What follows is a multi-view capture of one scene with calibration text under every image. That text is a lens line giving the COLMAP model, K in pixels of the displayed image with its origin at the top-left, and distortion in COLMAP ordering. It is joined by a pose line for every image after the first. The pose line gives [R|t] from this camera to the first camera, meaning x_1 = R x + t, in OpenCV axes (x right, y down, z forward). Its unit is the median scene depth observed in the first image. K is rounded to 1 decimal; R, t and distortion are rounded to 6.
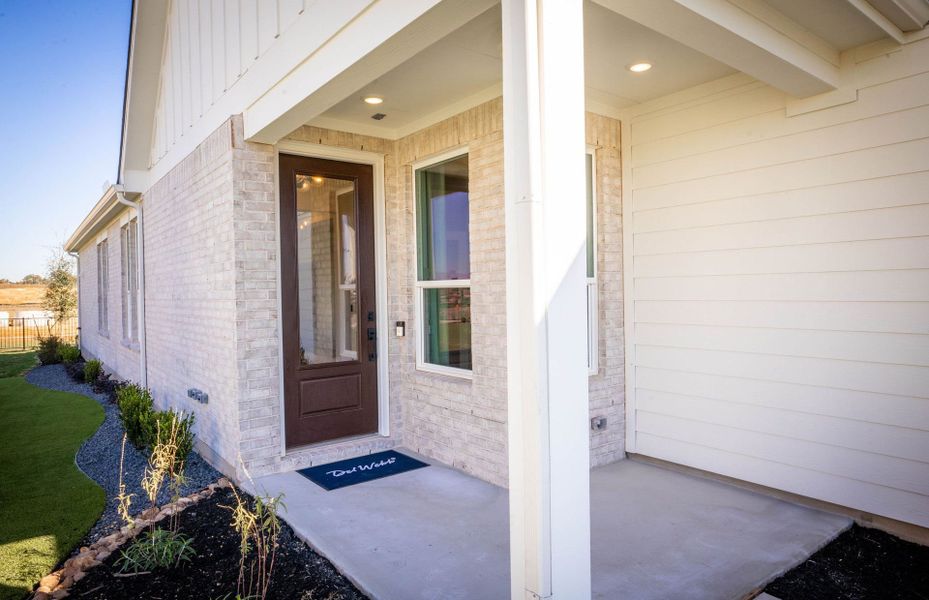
lens RADIAL K [[562.3, 0, 446.6], [0, 562.3, 295.5], [0, 0, 1]] dist [-0.024826, -0.000454]
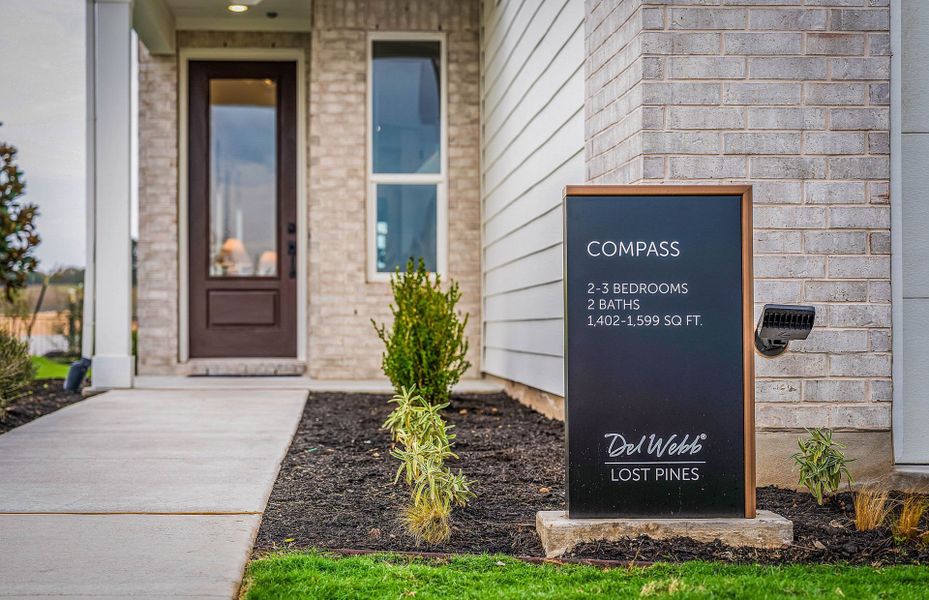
lens RADIAL K [[1658.3, 0, 464.5], [0, 1658.3, 300.0], [0, 0, 1]] dist [-0.032223, -0.032865]
pose [[0.844036, 0.010149, -0.536191, 1.705150], [-0.018830, 0.999765, -0.010716, 0.196135], [0.535956, 0.019141, 0.844029, -1.226063]]
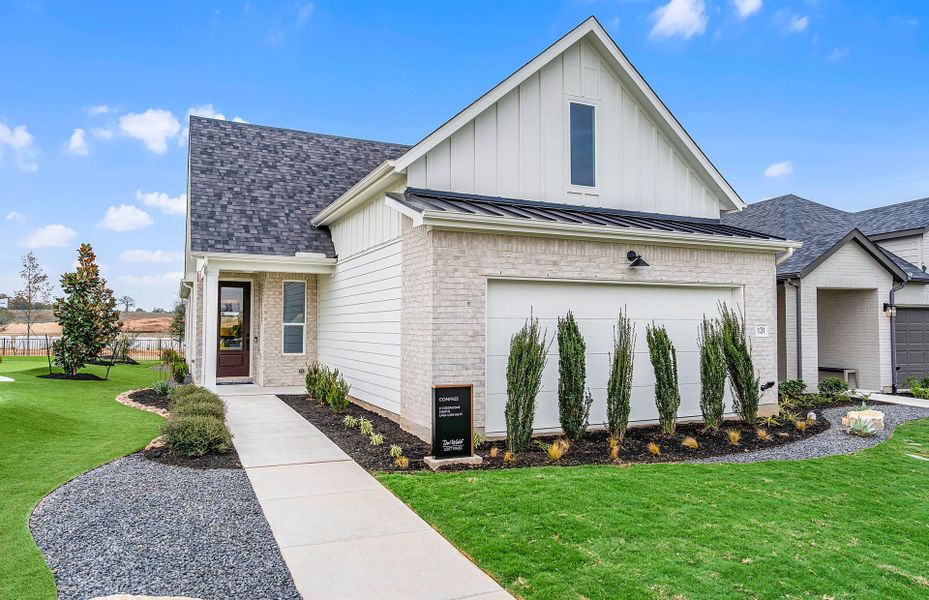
lens RADIAL K [[562.3, 0, 446.6], [0, 562.3, 295.5], [0, 0, 1]] dist [-0.024826, -0.000454]
pose [[0.980442, 0.007028, -0.196684, 1.571945], [-0.019651, 0.997864, -0.062299, -0.005219], [0.195826, 0.064946, 0.978486, -1.780749]]
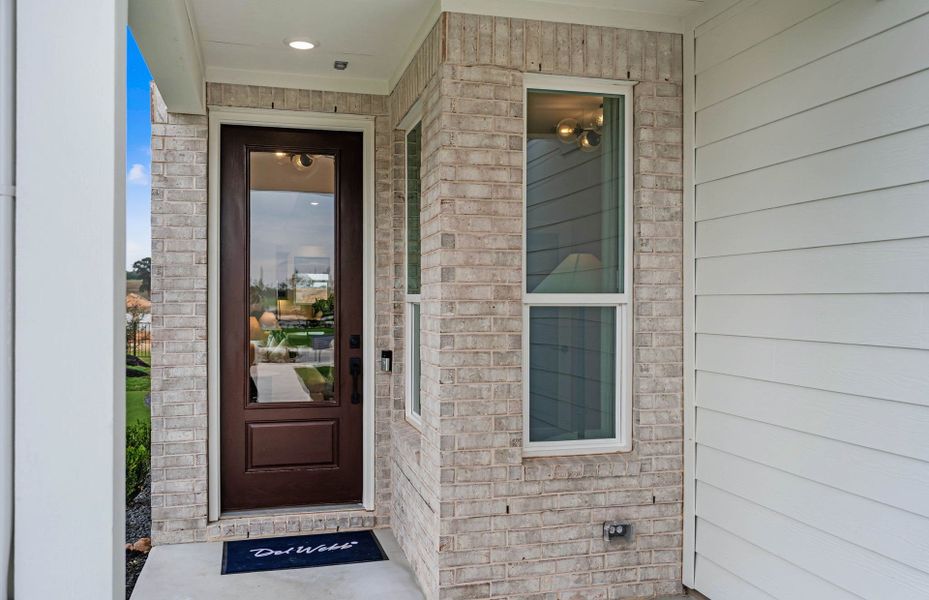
lens RADIAL K [[774.3, 0, 464.5], [0, 774.3, 300.0], [0, 0, 1]] dist [-0.012569, -0.002470]
pose [[0.927425, 0.019187, -0.373516, 0.407923], [-0.022077, 0.999750, -0.003462, -0.017788], [0.373356, 0.011457, 0.927617, 0.142193]]
